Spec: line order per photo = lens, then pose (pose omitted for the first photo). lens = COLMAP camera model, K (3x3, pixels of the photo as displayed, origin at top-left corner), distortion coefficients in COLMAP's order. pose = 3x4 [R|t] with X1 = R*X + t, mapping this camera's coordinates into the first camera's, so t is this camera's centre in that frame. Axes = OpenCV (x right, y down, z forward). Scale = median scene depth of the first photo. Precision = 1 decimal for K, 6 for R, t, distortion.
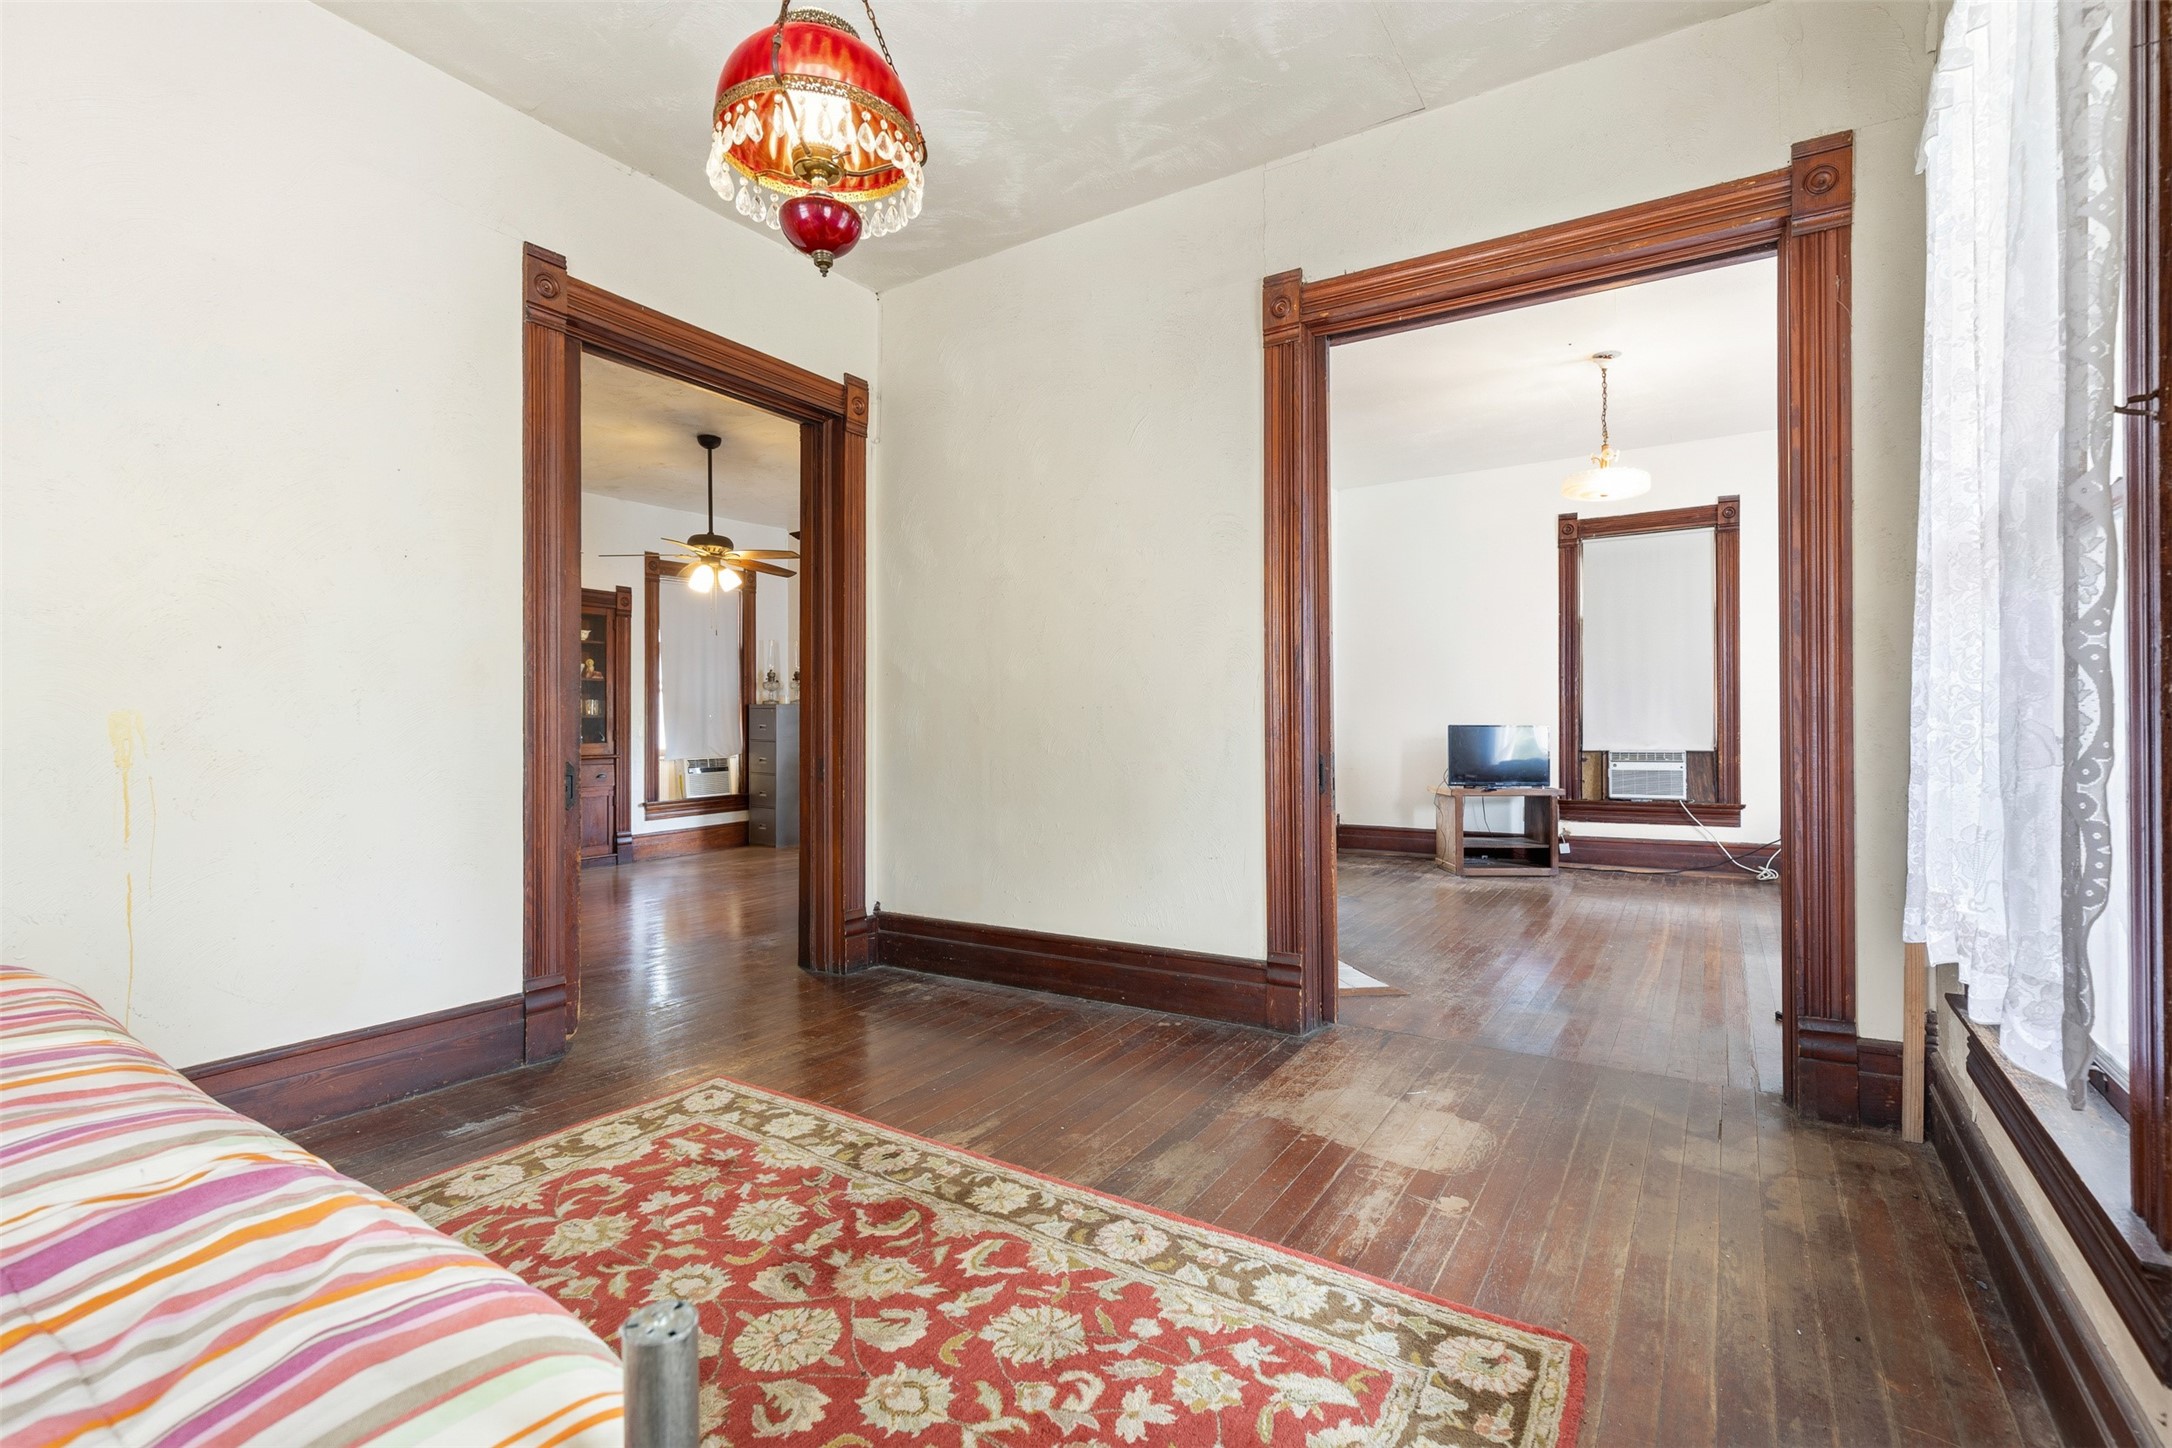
lens RADIAL K [[982.5, 0, 1095.0], [0, 982.5, 726.3], [0, 0, 1]] dist [0.007444, -0.002237]
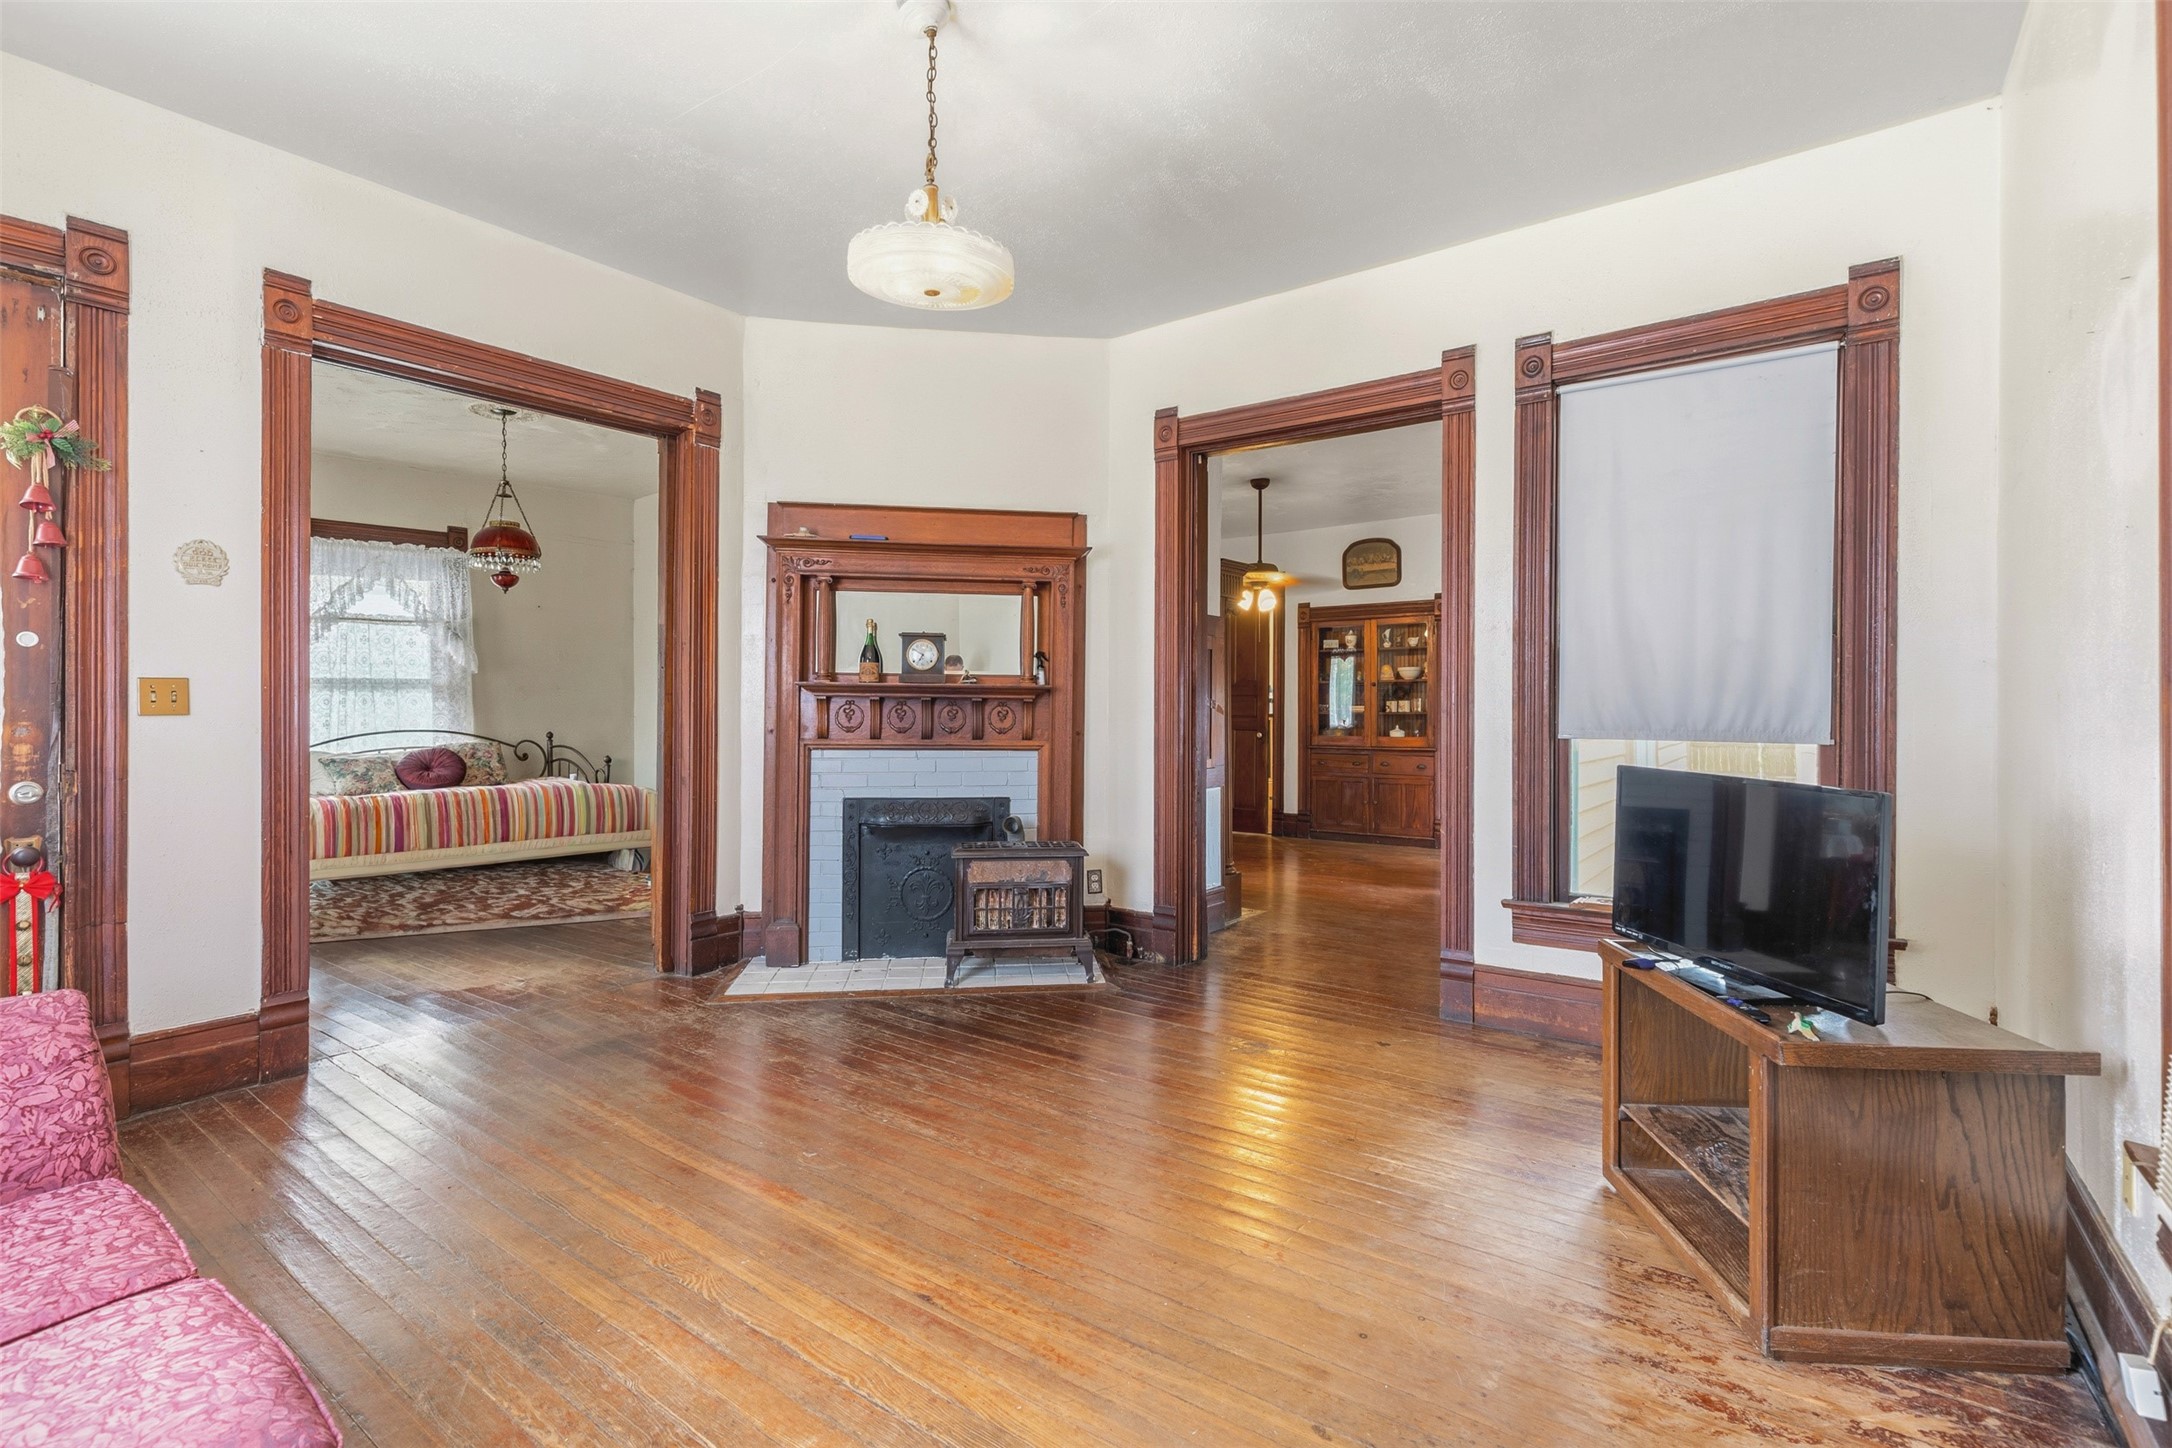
lens RADIAL K [[982.5, 0, 1098.3], [0, 982.5, 711.9], [0, 0, 1]] dist [0.007444, -0.002237]
pose [[-0.071812, 0.008364, -0.997383, 2.422706], [-0.000412, 0.999965, 0.008415, -0.080389], [0.997418, 0.001016, -0.071806, 2.717614]]
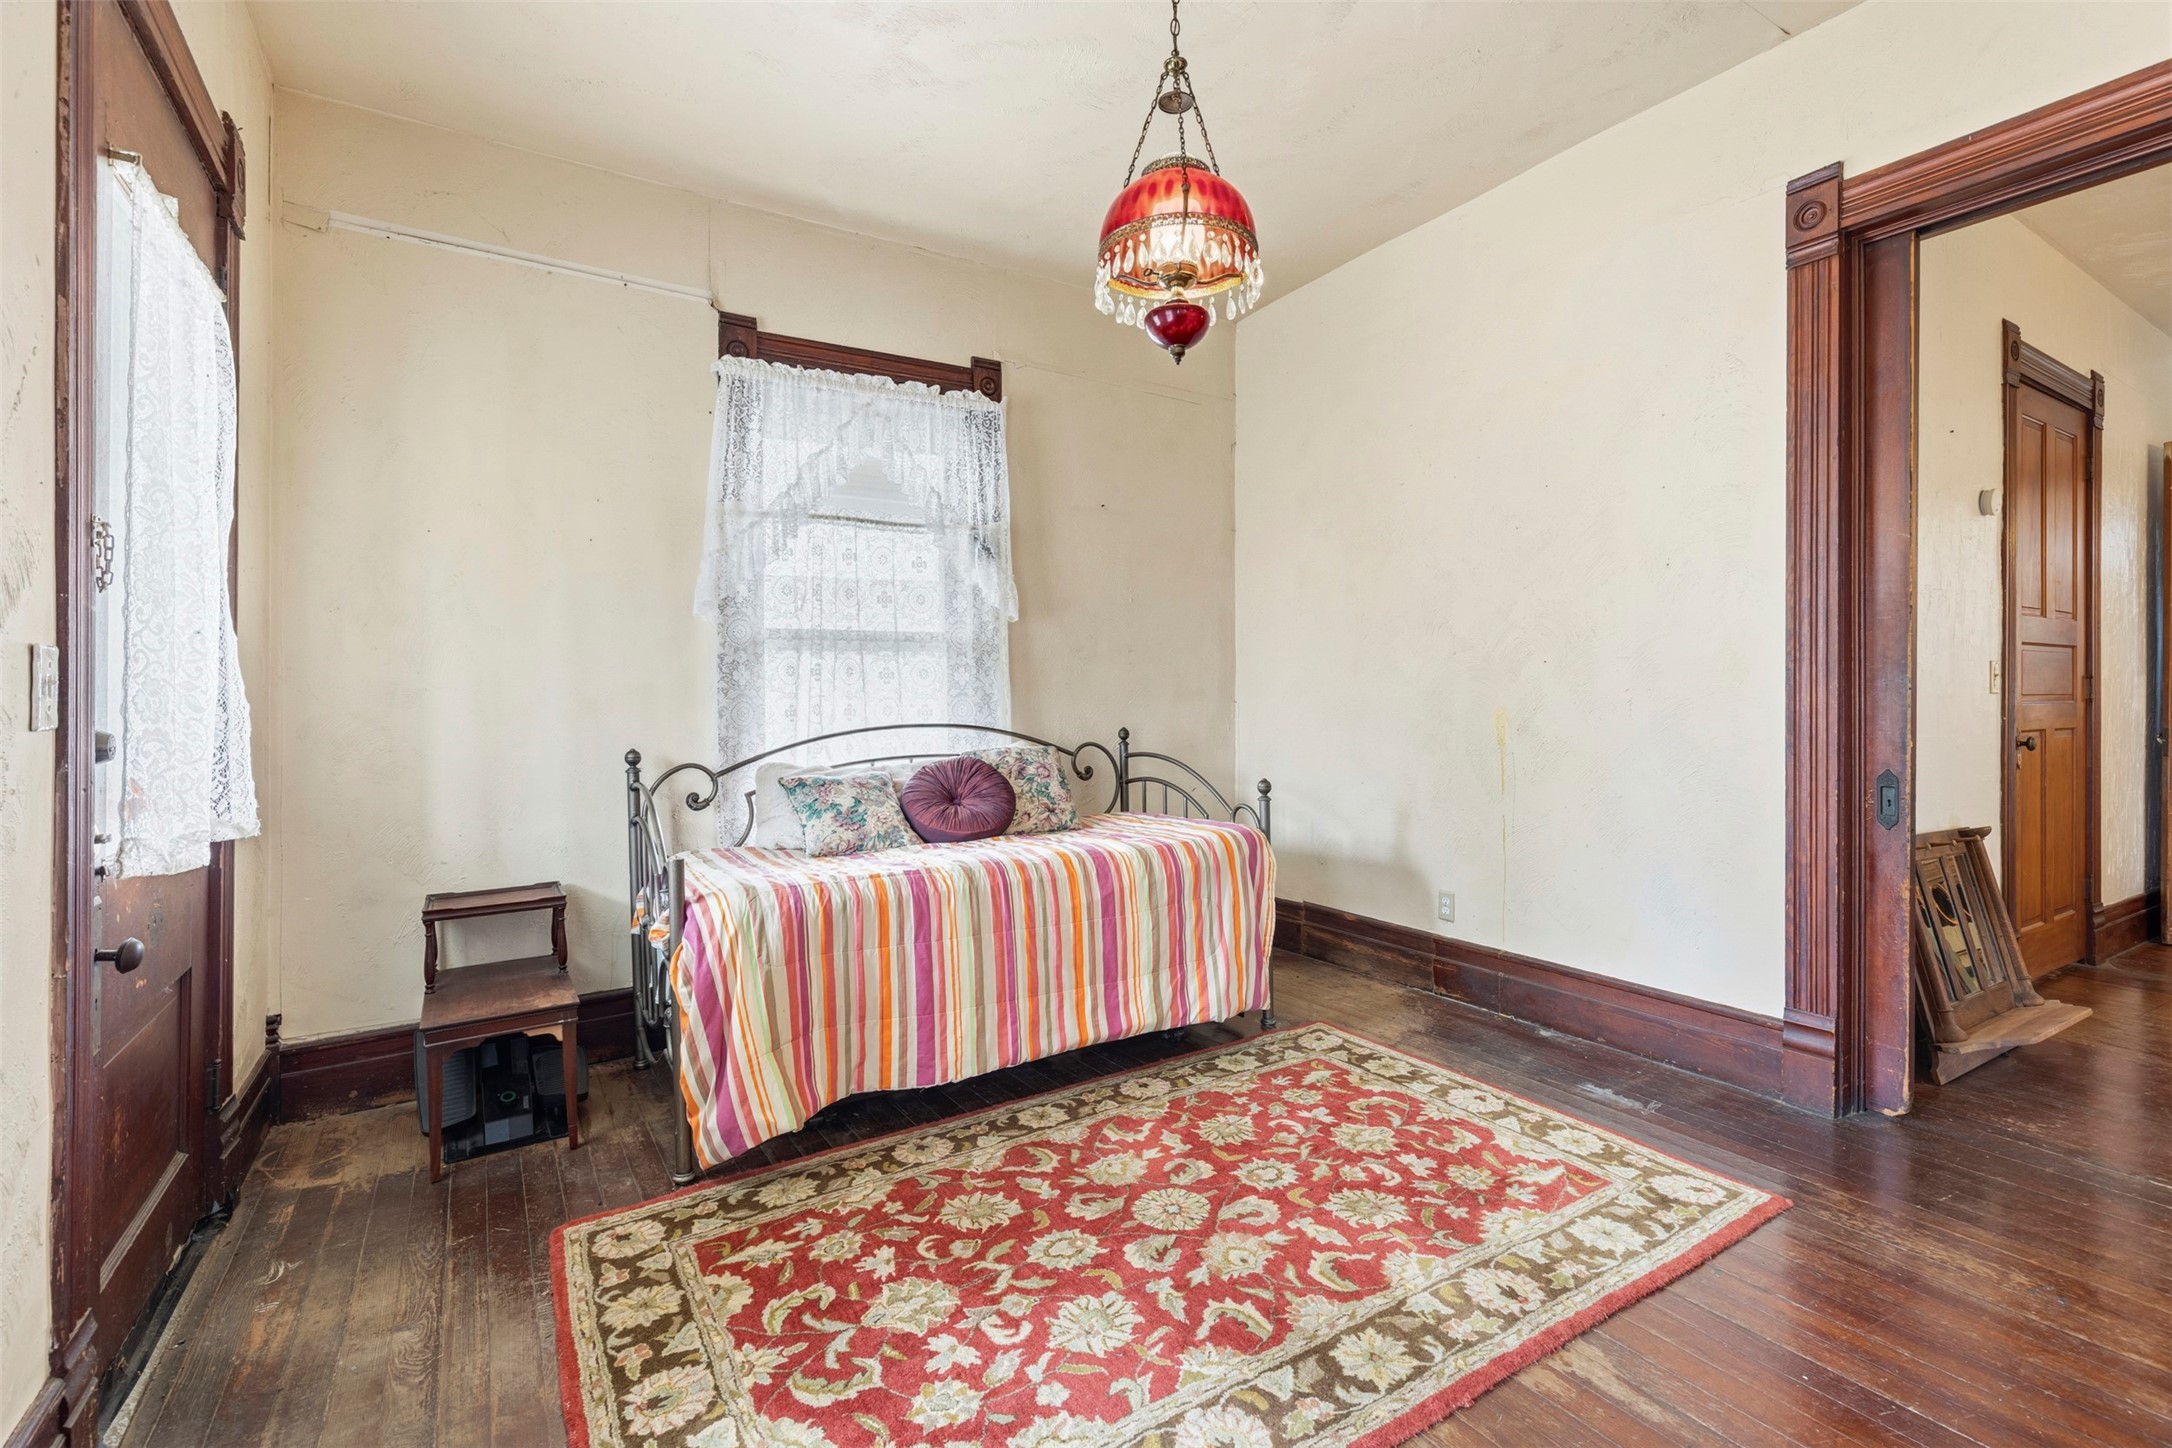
lens RADIAL K [[982.5, 0, 1101.7], [0, 982.5, 707.8], [0, 0, 1]] dist [0.007444, -0.002237]
pose [[-0.426846, 0.011401, -0.904253, 0.721672], [0.003320, 0.999934, 0.011041, -0.037433], [0.904318, 0.001710, -0.426855, 1.202417]]
